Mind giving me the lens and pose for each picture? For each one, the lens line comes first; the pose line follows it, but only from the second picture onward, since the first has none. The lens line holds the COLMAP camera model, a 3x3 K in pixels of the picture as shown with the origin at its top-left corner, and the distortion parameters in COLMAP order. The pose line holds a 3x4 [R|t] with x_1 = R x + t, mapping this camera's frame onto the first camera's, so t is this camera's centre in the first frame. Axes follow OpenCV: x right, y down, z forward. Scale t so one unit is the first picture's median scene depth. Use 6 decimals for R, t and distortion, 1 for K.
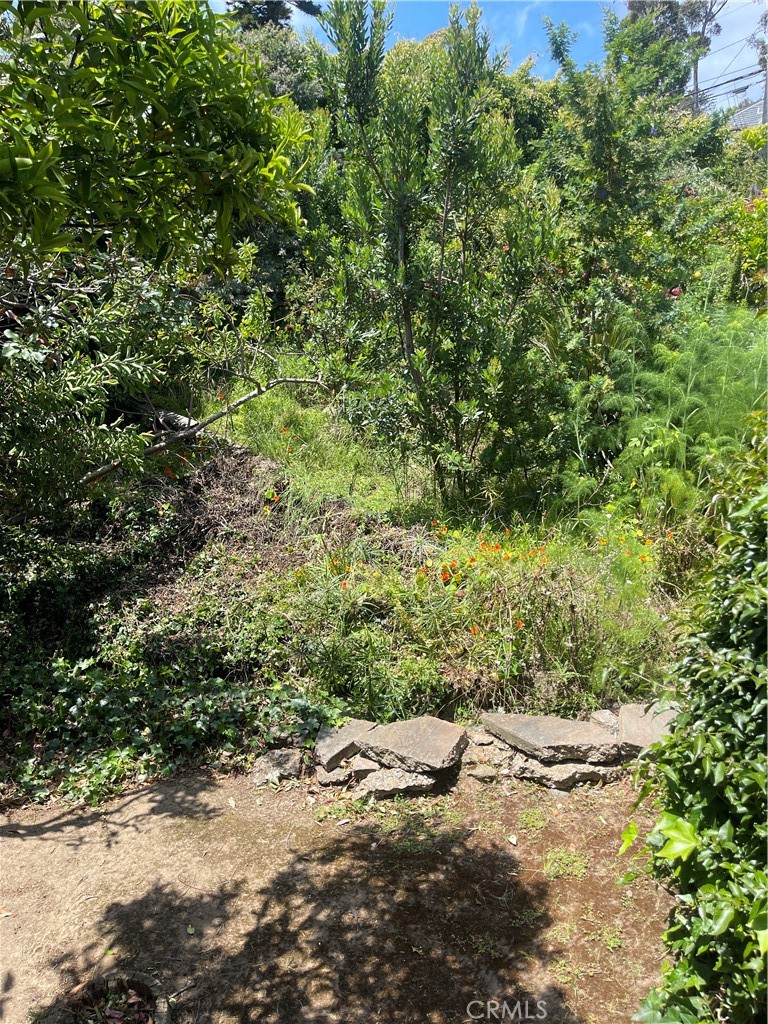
lens RADIAL K [[747.3, 0, 385.6], [0, 747.3, 510.3], [0, 0, 1]] dist [-0.003144, -0.019587]
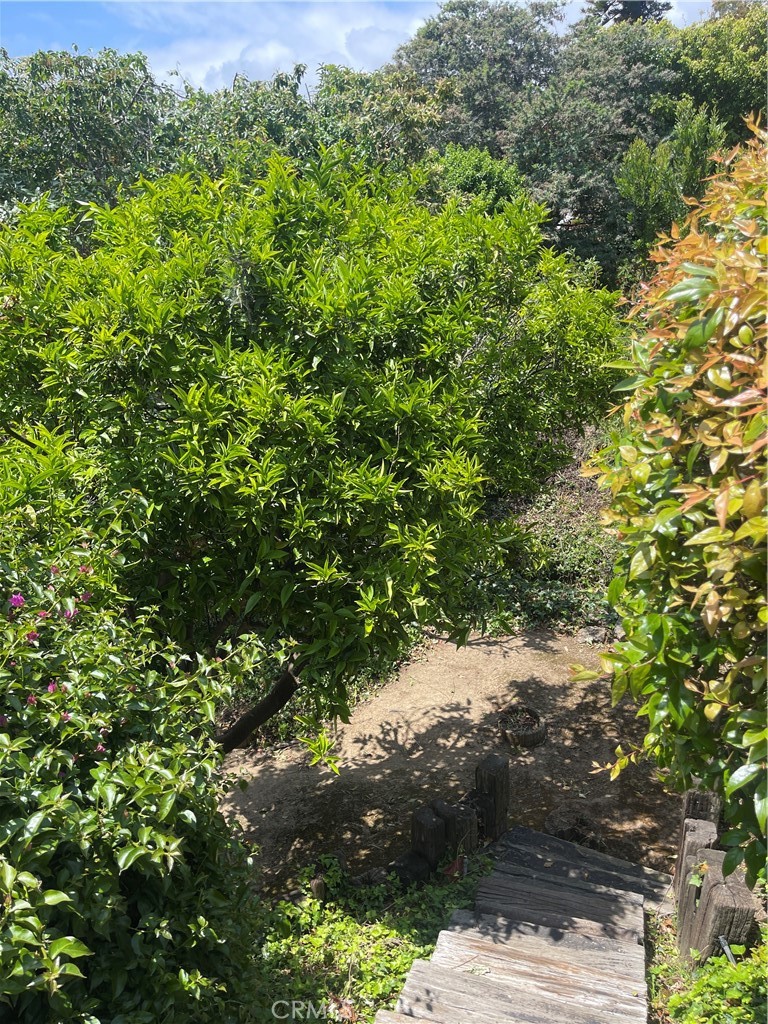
lens RADIAL K [[747.3, 0, 382.9], [0, 747.3, 509.7], [0, 0, 1]] dist [-0.003144, -0.019587]
pose [[0.923349, 0.116041, -0.366007, 0.016214], [-0.060139, 0.985181, 0.160631, -0.223233], [0.379223, -0.126307, 0.916644, -0.837363]]
